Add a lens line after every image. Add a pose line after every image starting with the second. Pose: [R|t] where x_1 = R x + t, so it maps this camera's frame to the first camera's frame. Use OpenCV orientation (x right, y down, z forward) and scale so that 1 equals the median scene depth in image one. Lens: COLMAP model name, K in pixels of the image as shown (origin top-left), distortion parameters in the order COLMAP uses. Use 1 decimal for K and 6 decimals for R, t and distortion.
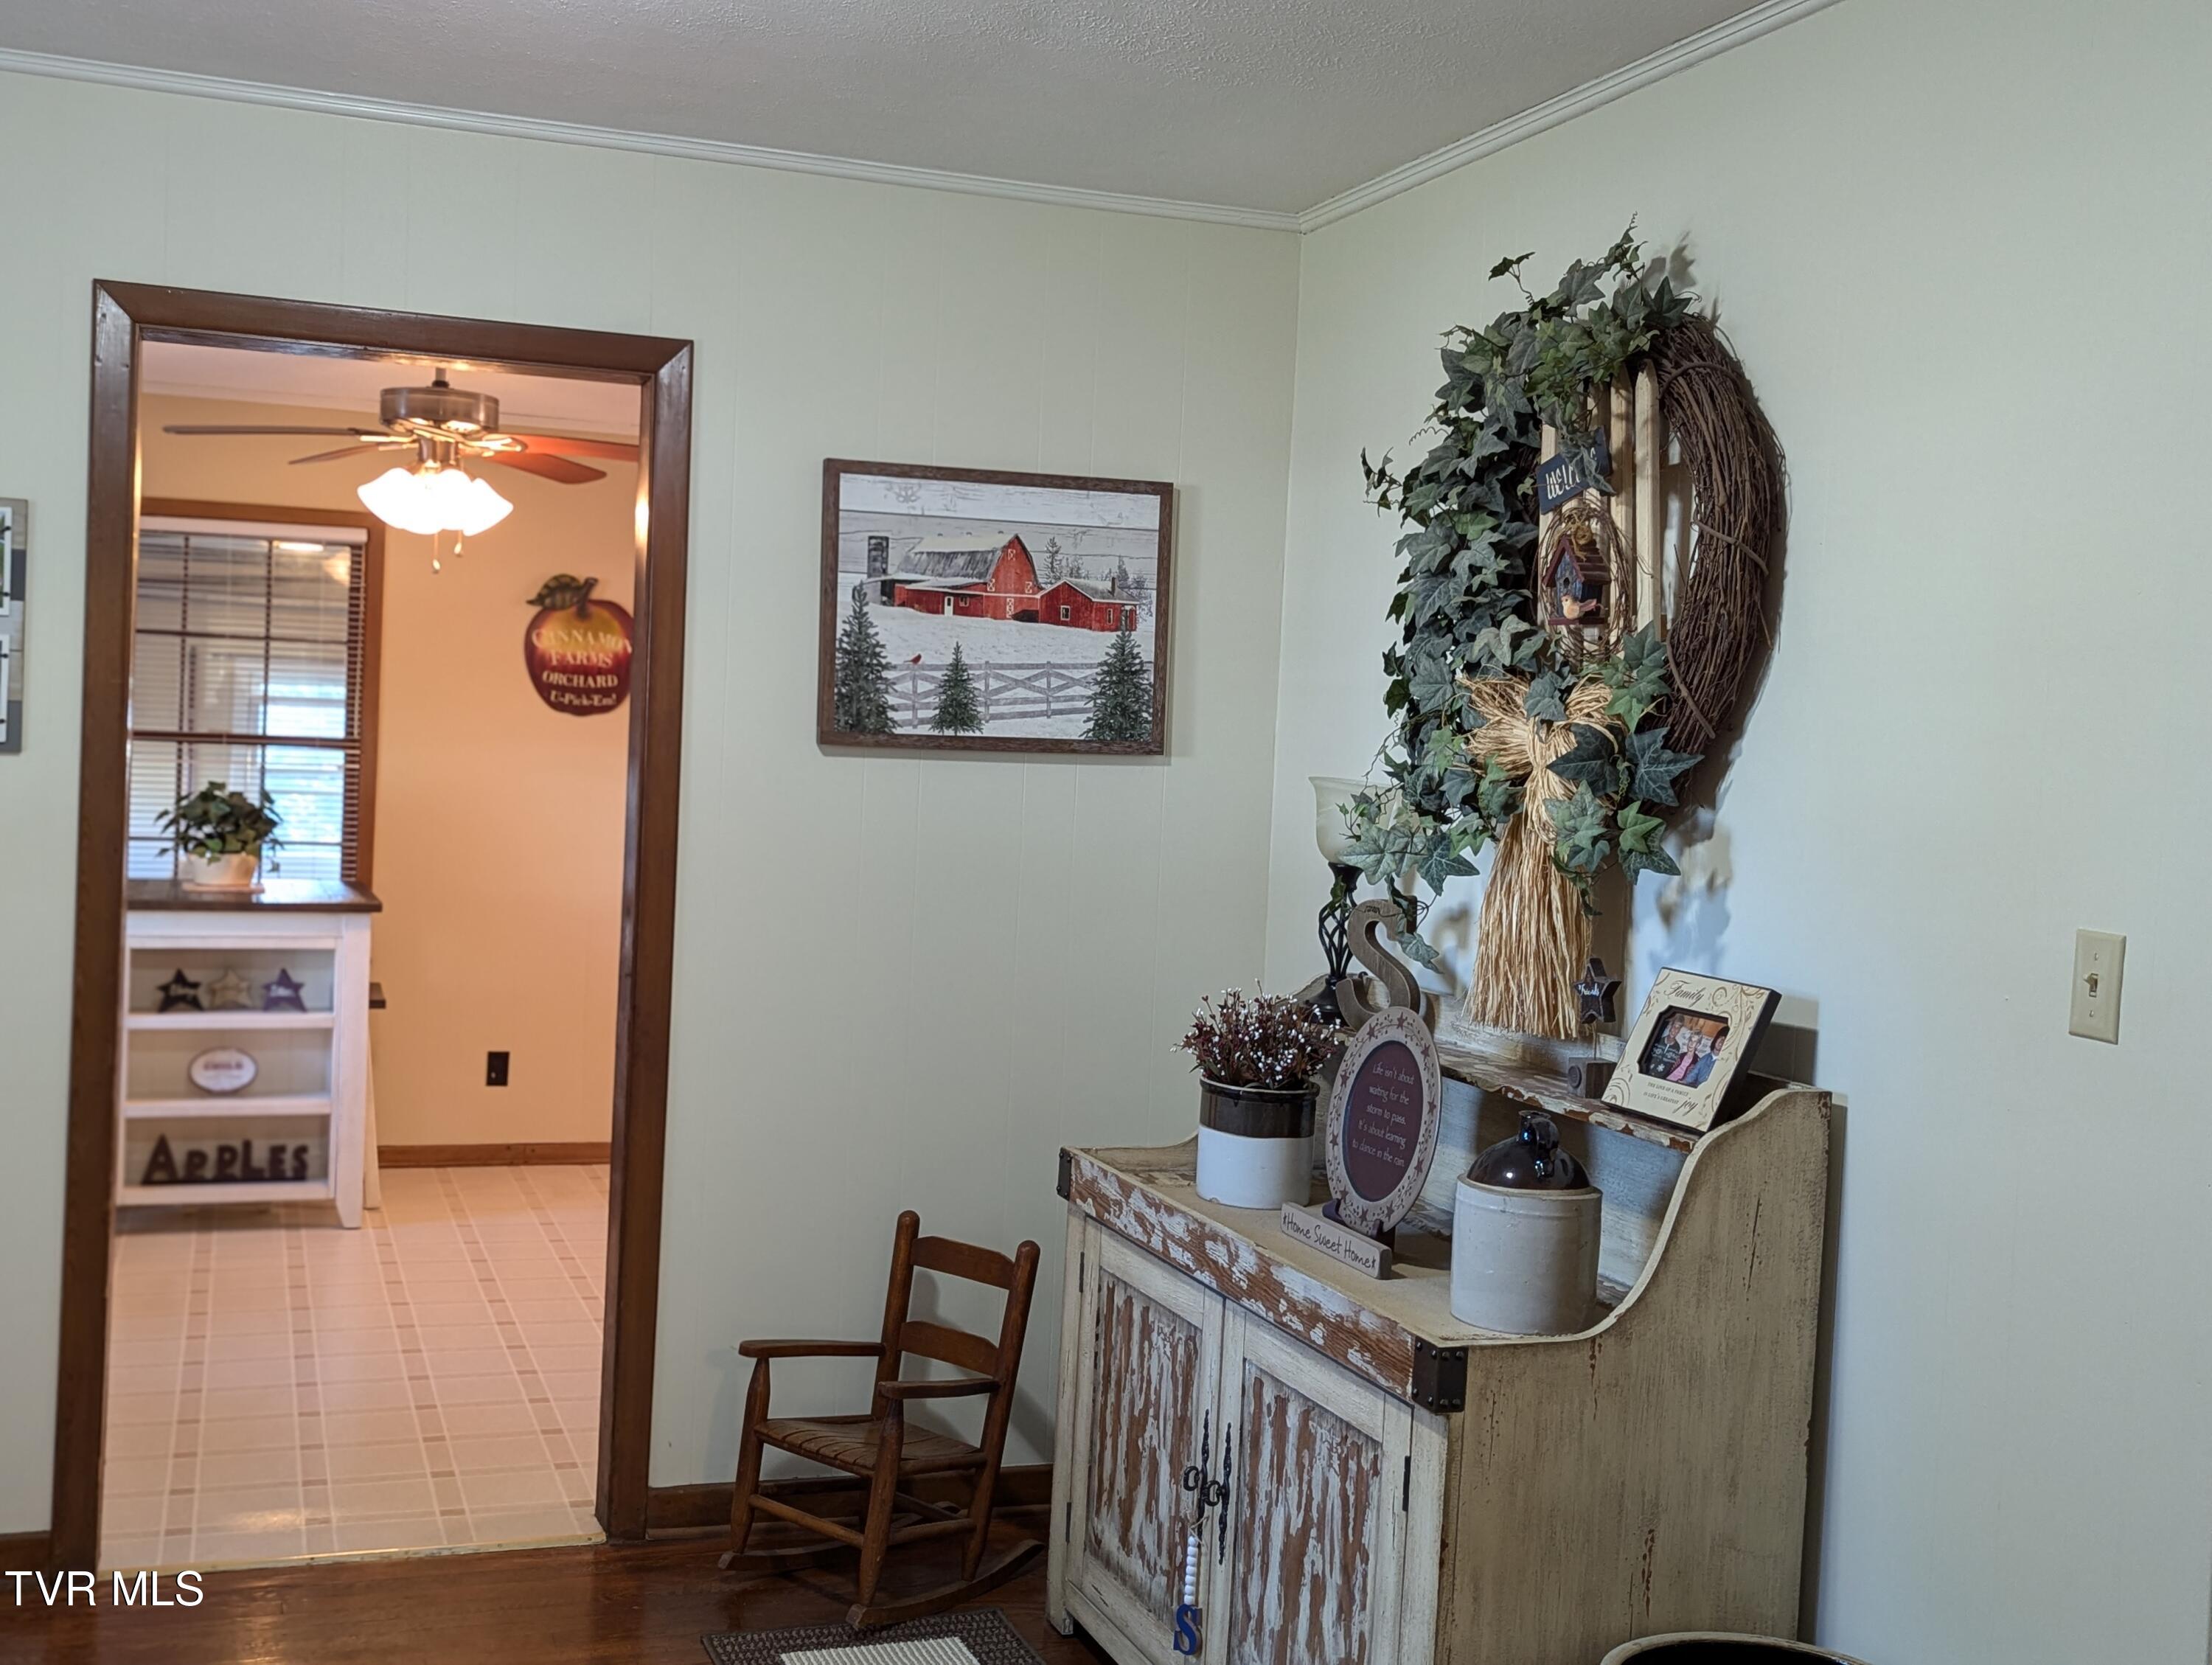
lens RADIAL K [[2330.5, 0, 1078.8], [0, 2330.5, 839.5], [0, 0, 1]] dist [0.106833, -0.298095]
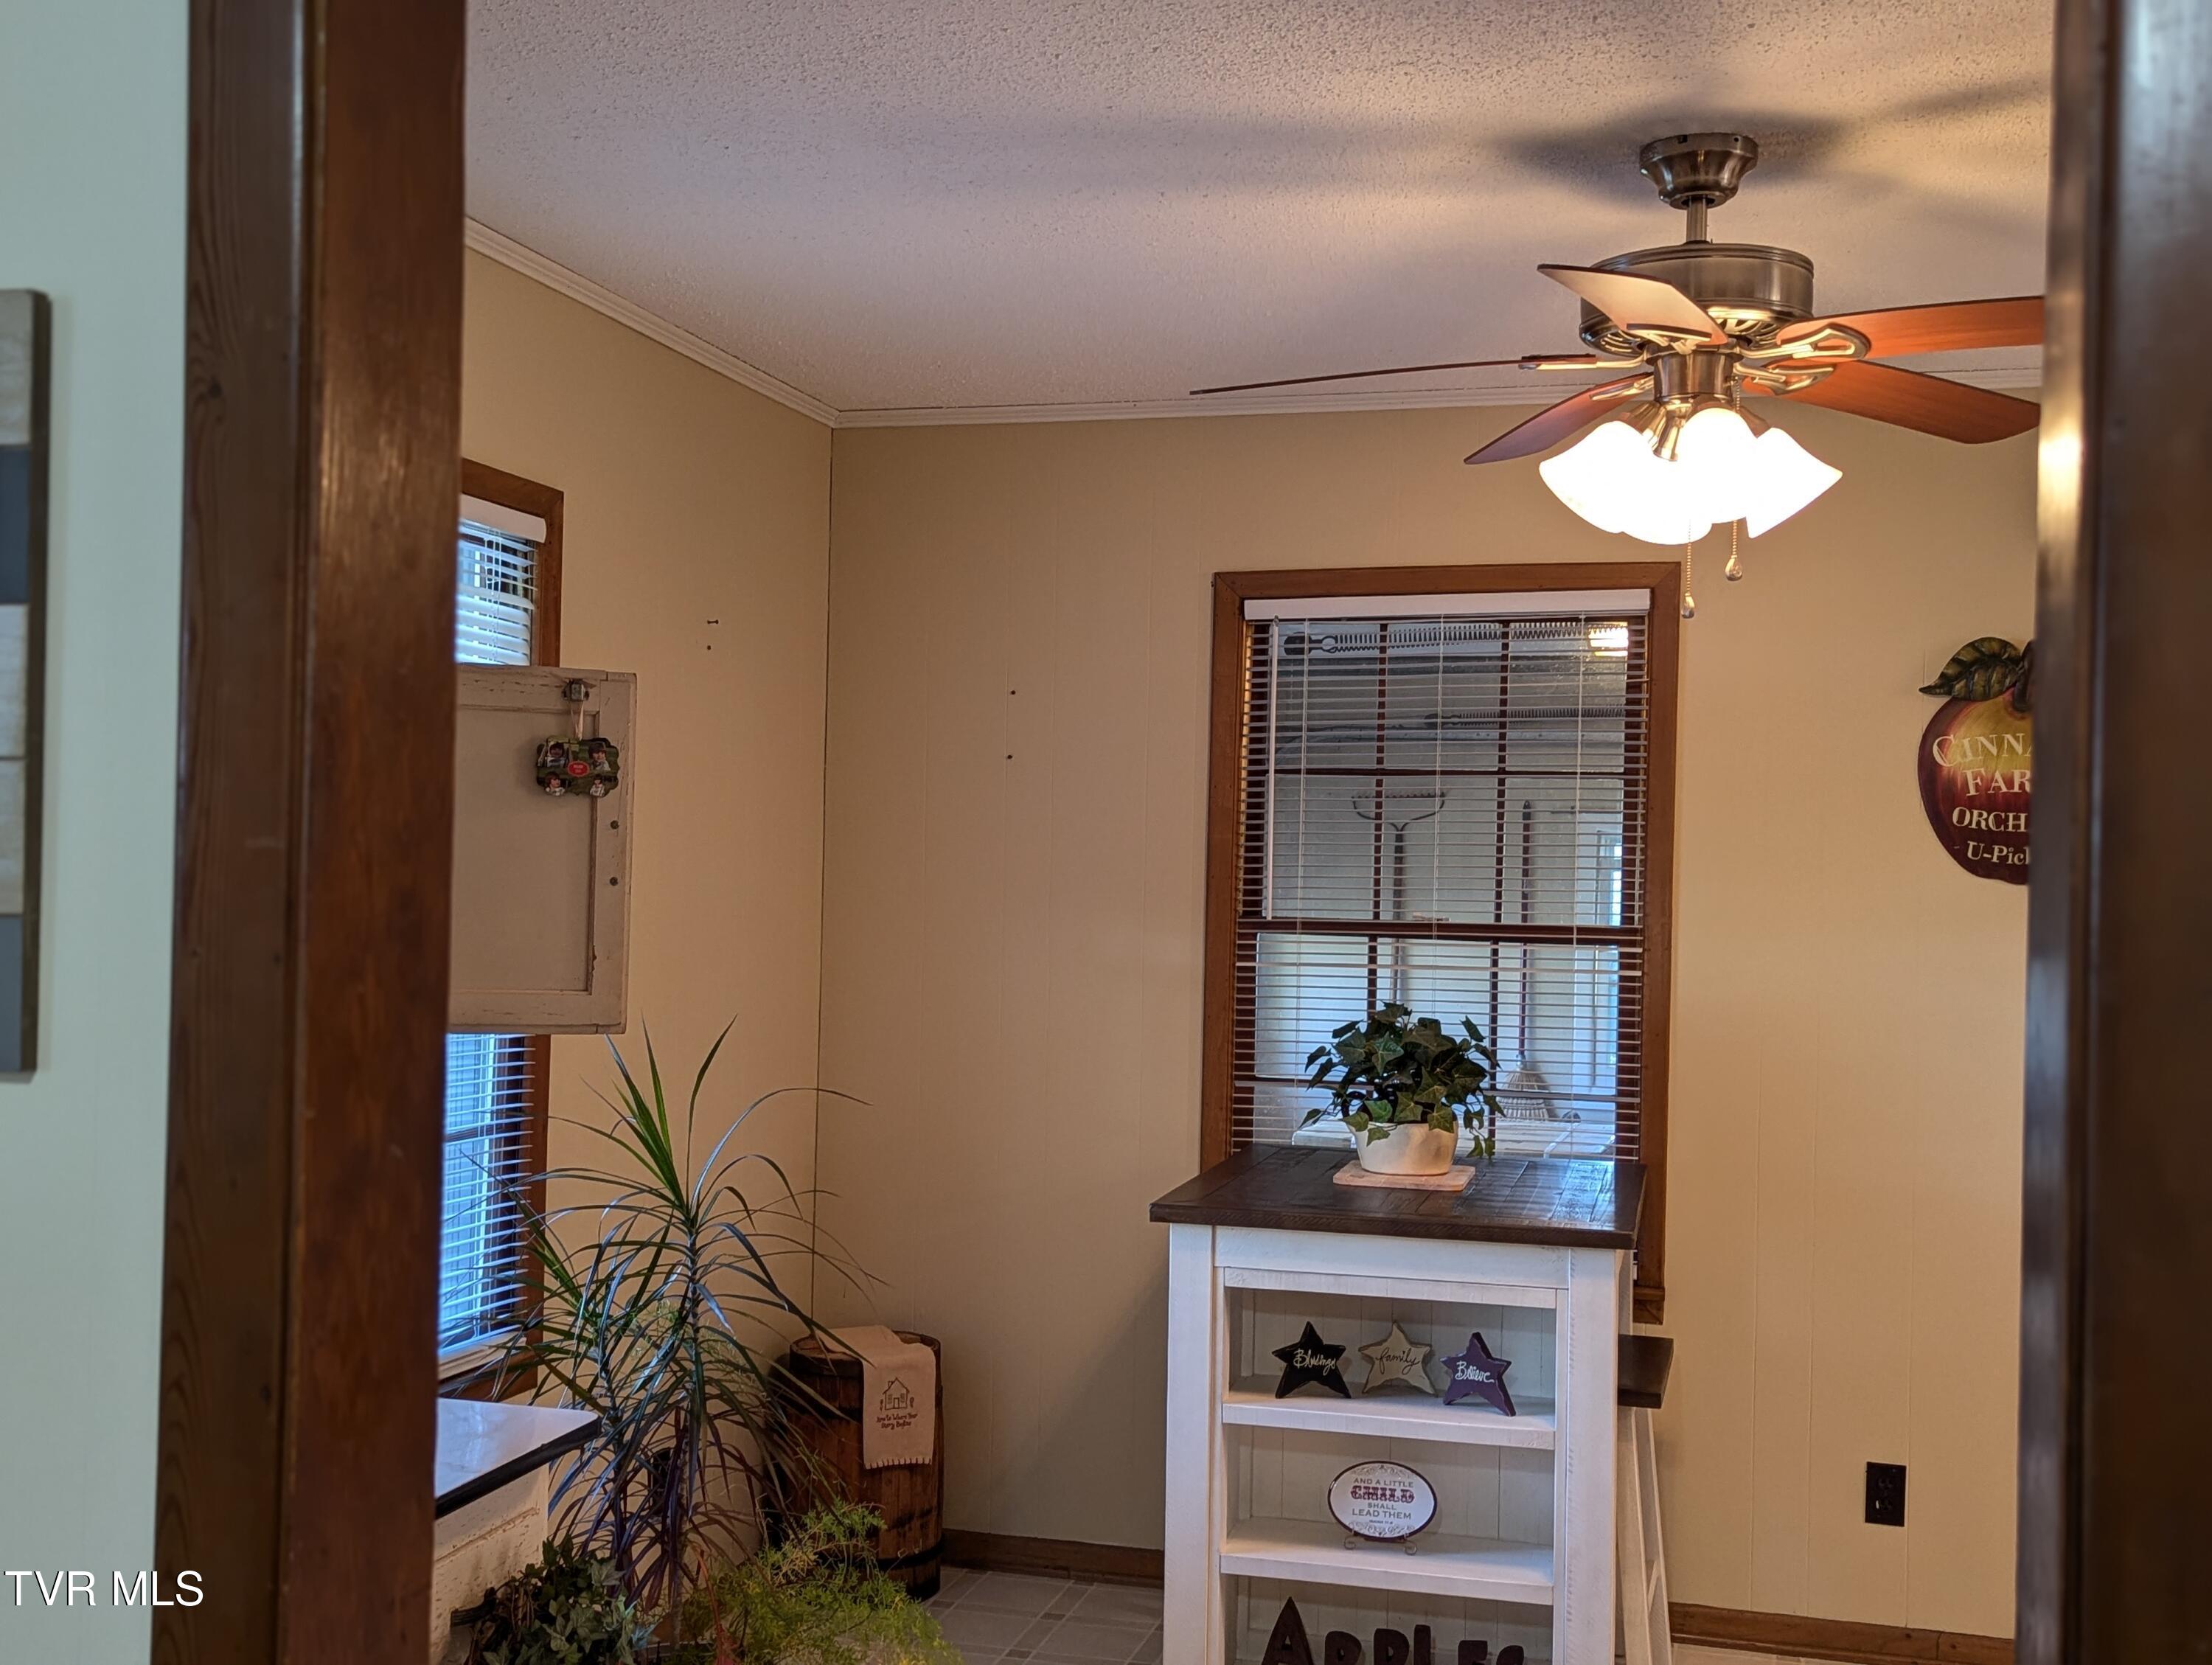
lens RADIAL K [[2330.5, 0, 1078.8], [0, 2330.5, 839.5], [0, 0, 1]] dist [0.106833, -0.298095]
pose [[0.817496, -0.030429, -0.575130, -0.079234], [-0.009197, 0.997786, -0.065864, -0.026397], [0.575861, 0.059133, 0.815406, 0.446922]]
